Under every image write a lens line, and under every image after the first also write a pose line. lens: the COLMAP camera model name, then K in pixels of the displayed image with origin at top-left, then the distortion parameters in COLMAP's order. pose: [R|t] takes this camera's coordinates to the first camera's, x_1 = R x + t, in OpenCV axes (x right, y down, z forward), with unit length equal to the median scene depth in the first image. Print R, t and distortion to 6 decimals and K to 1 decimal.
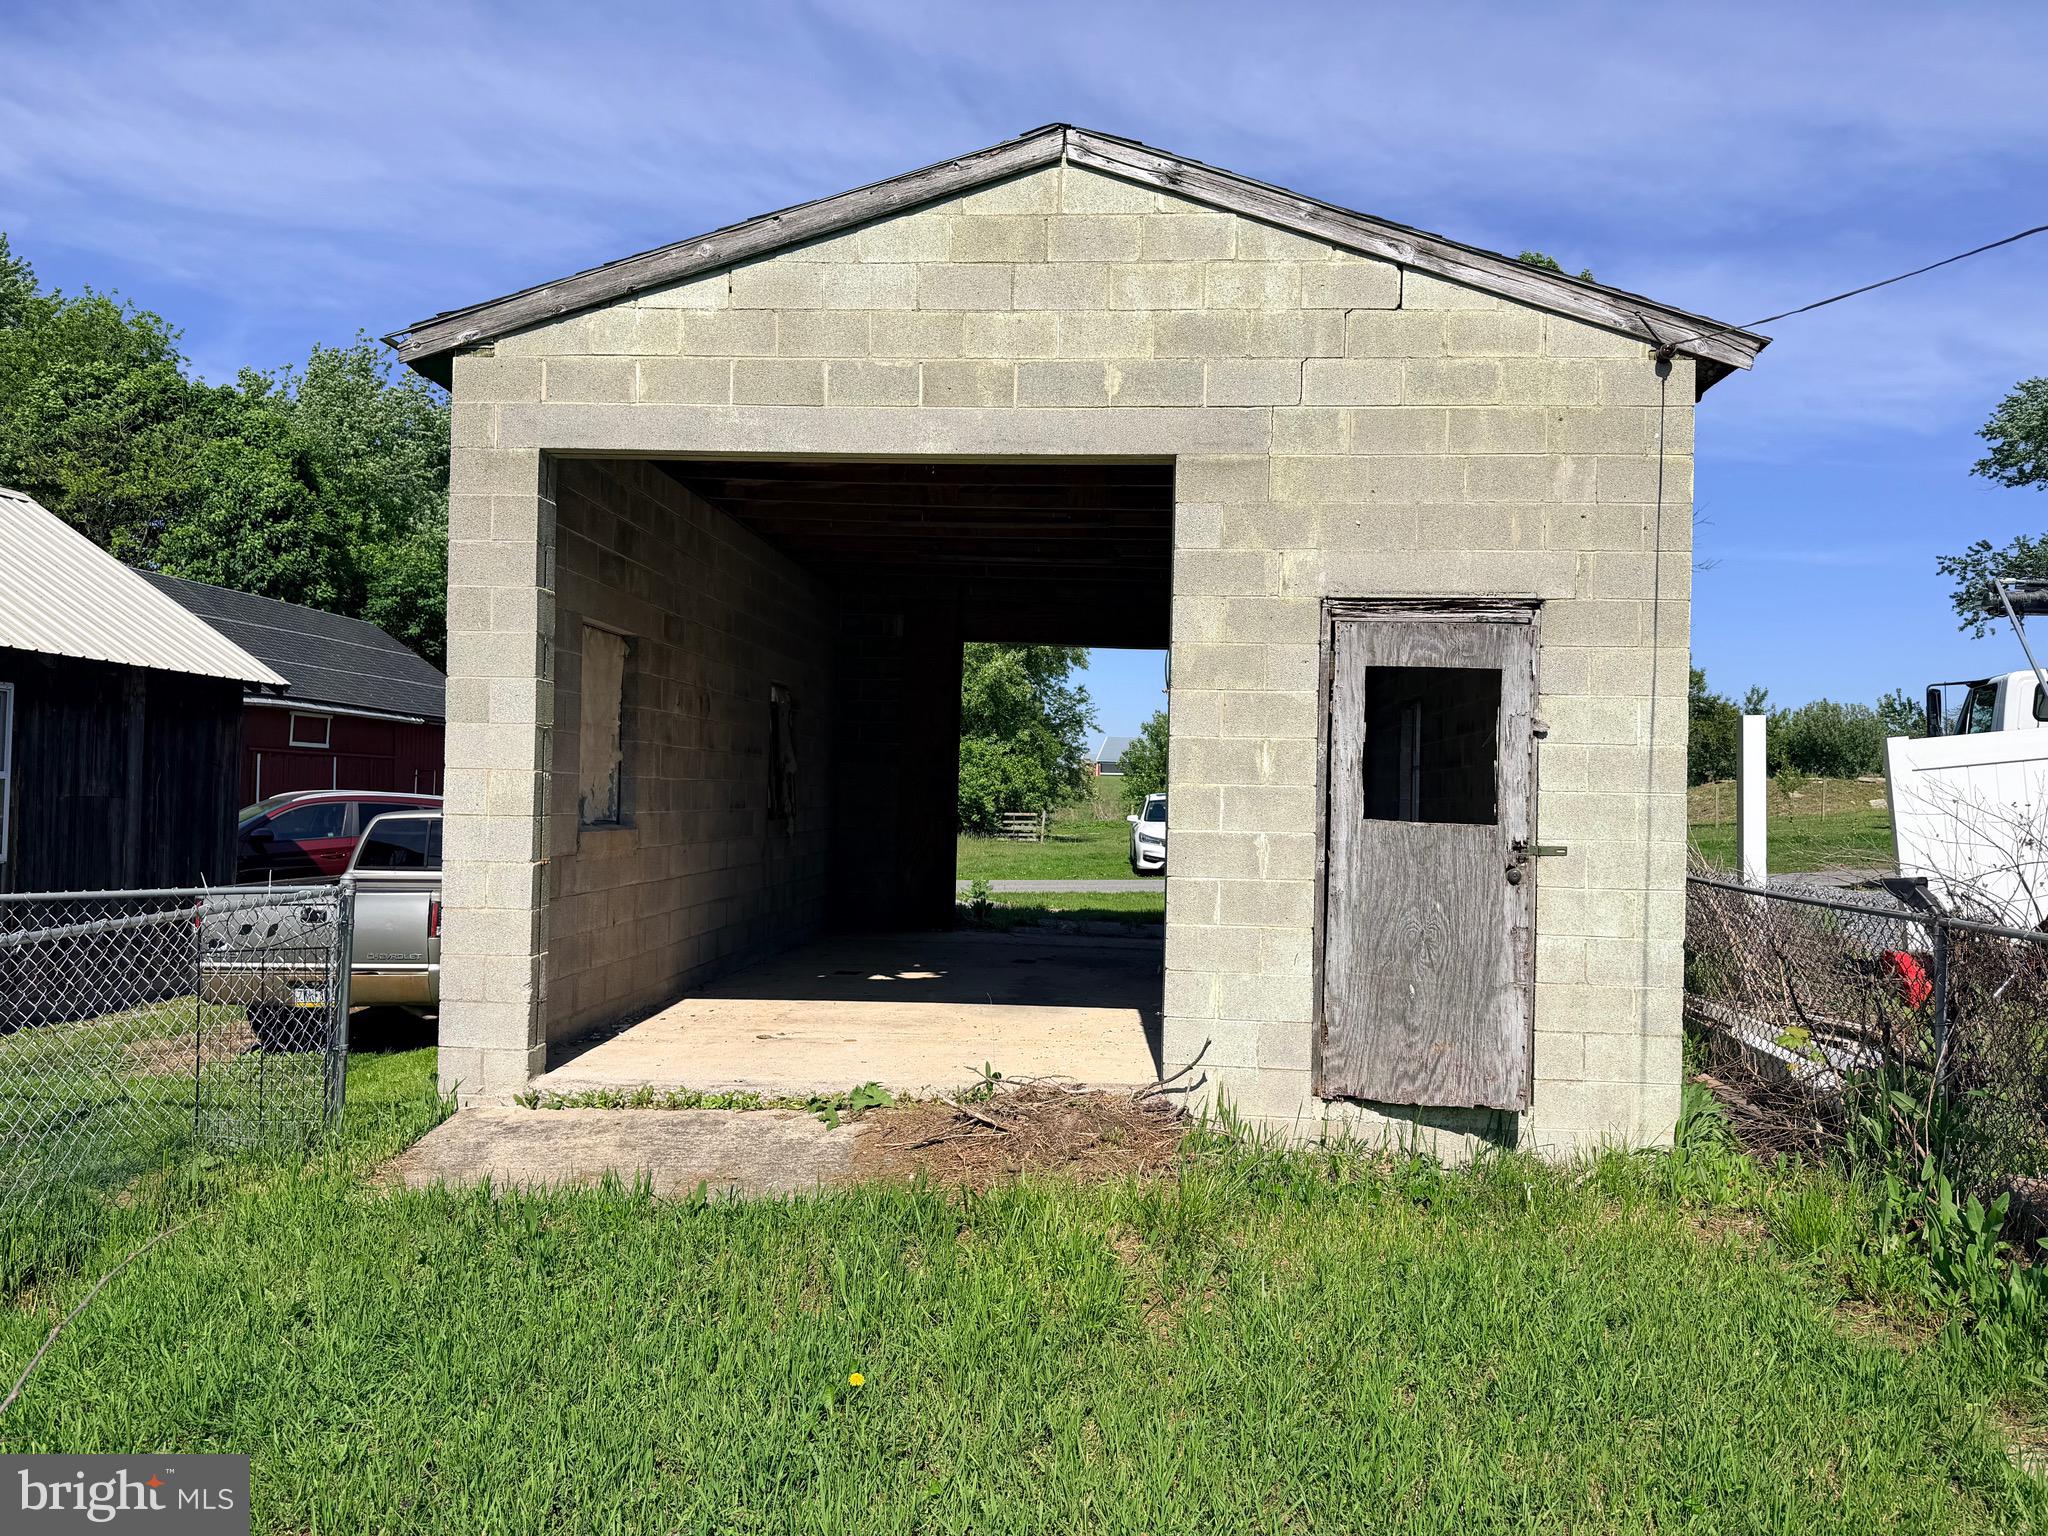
lens RADIAL K [[1450.3, 0, 1009.7], [0, 1450.3, 768.0], [0, 0, 1]] dist [0.064211, -0.071355]
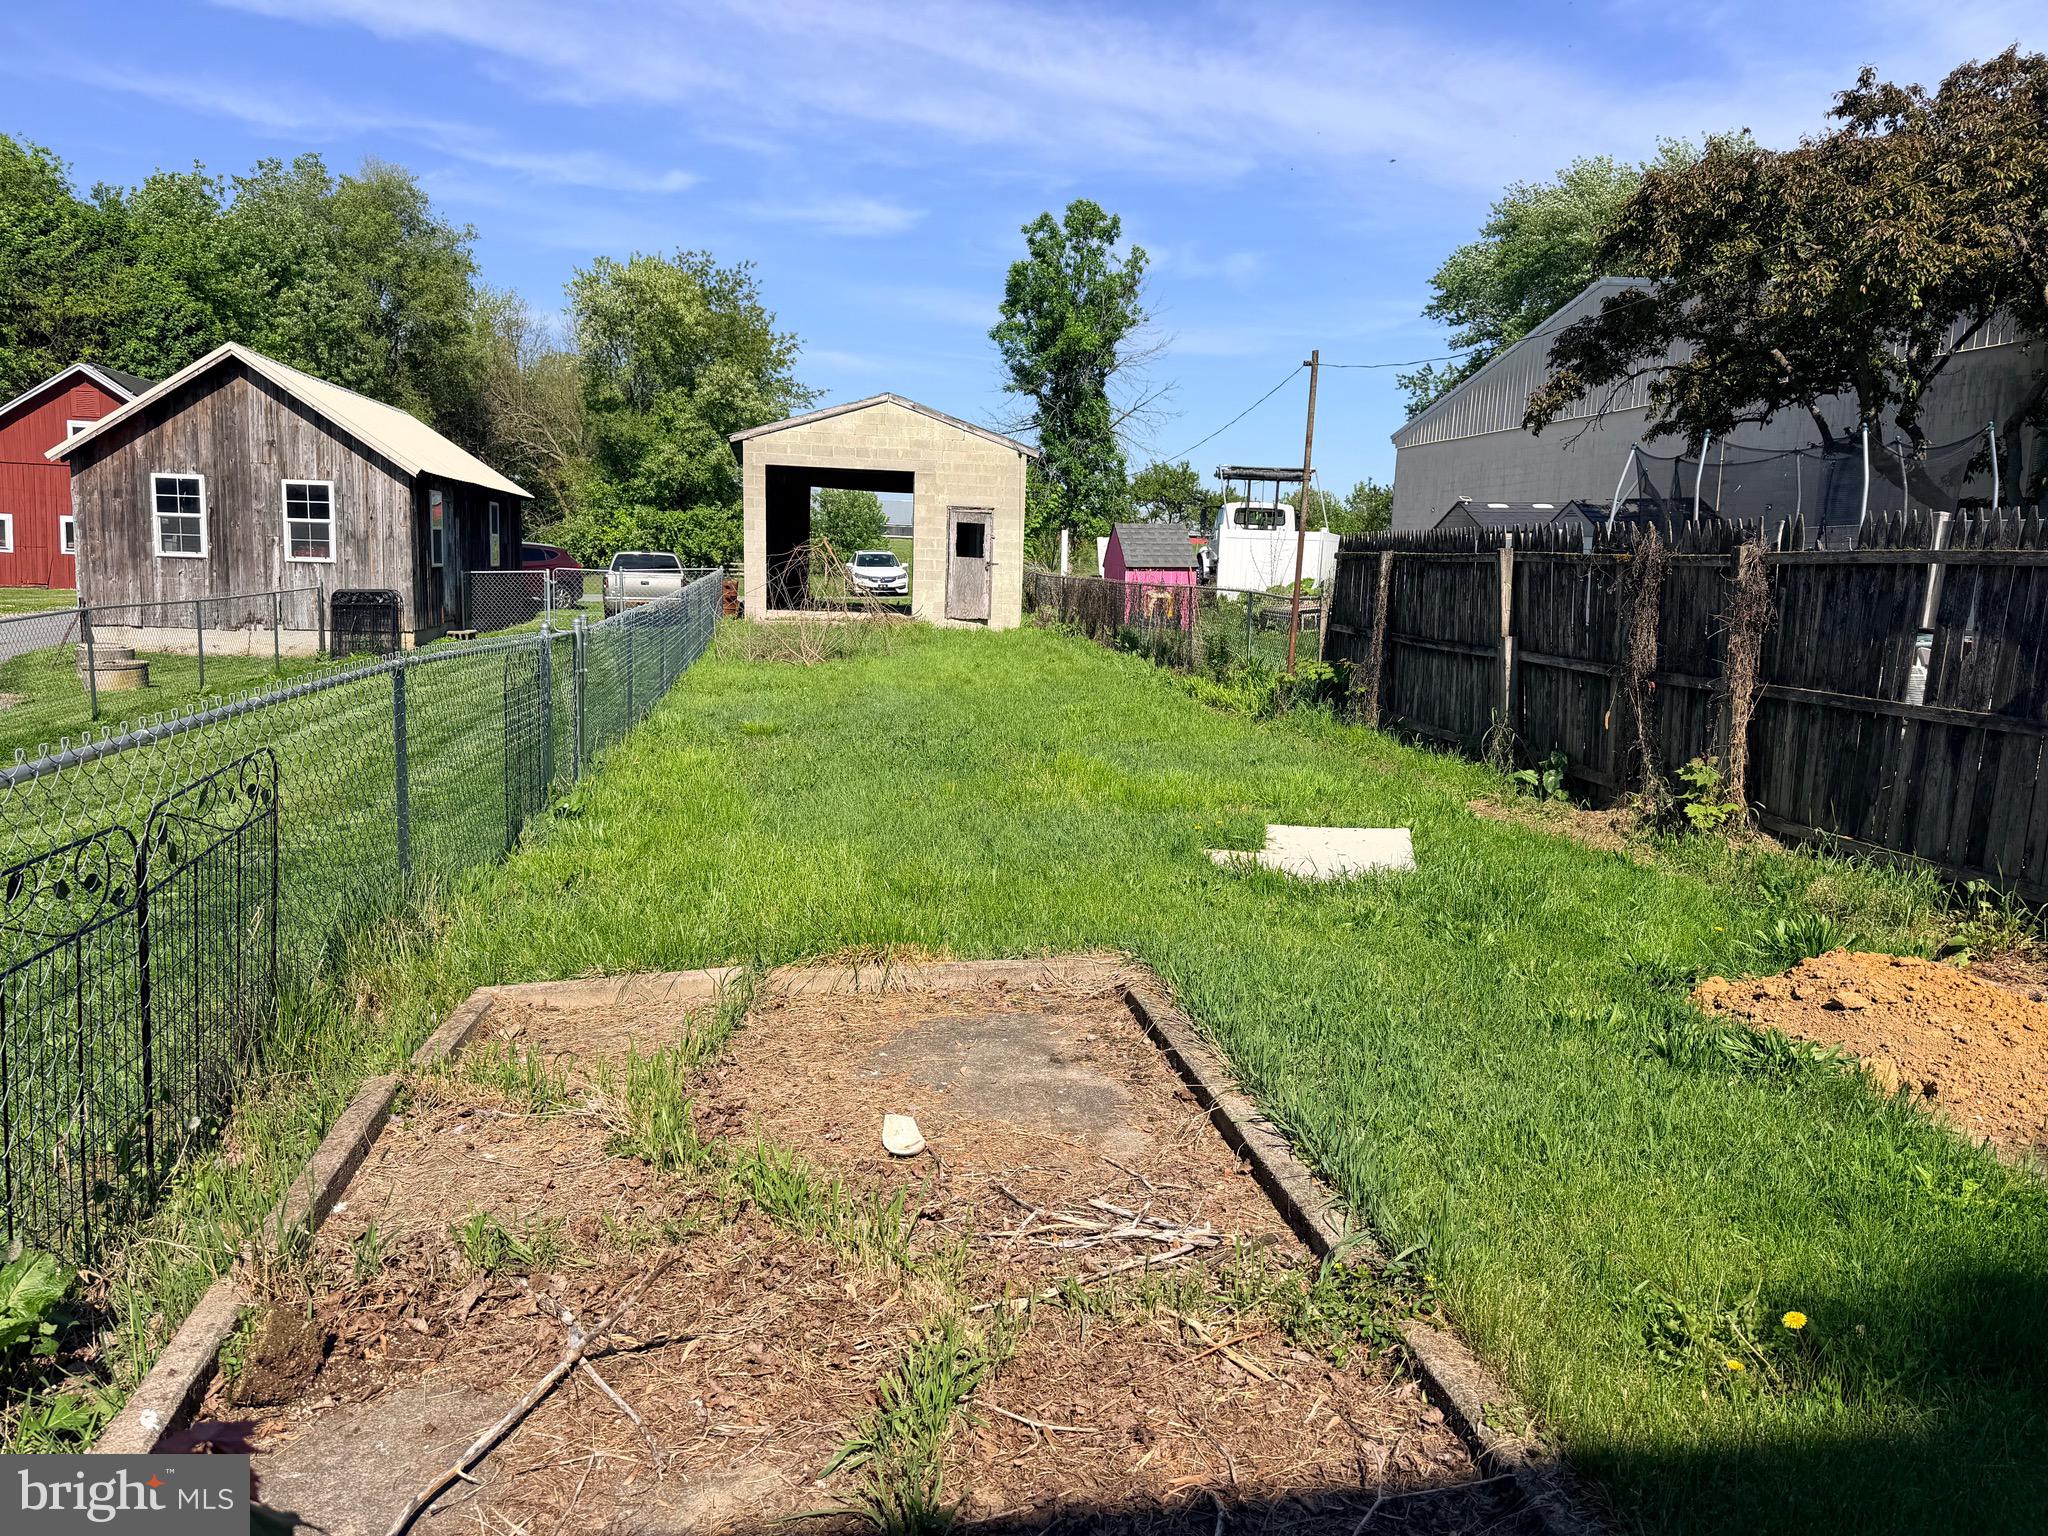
lens RADIAL K [[1450.3, 0, 1019.3], [0, 1450.3, 776.2], [0, 0, 1]] dist [0.064211, -0.071355]
pose [[0.968680, -0.029823, 0.246517, -0.695451], [-0.012939, 0.985351, 0.170046, -0.062271], [-0.247977, -0.167910, 0.954104, -3.444023]]
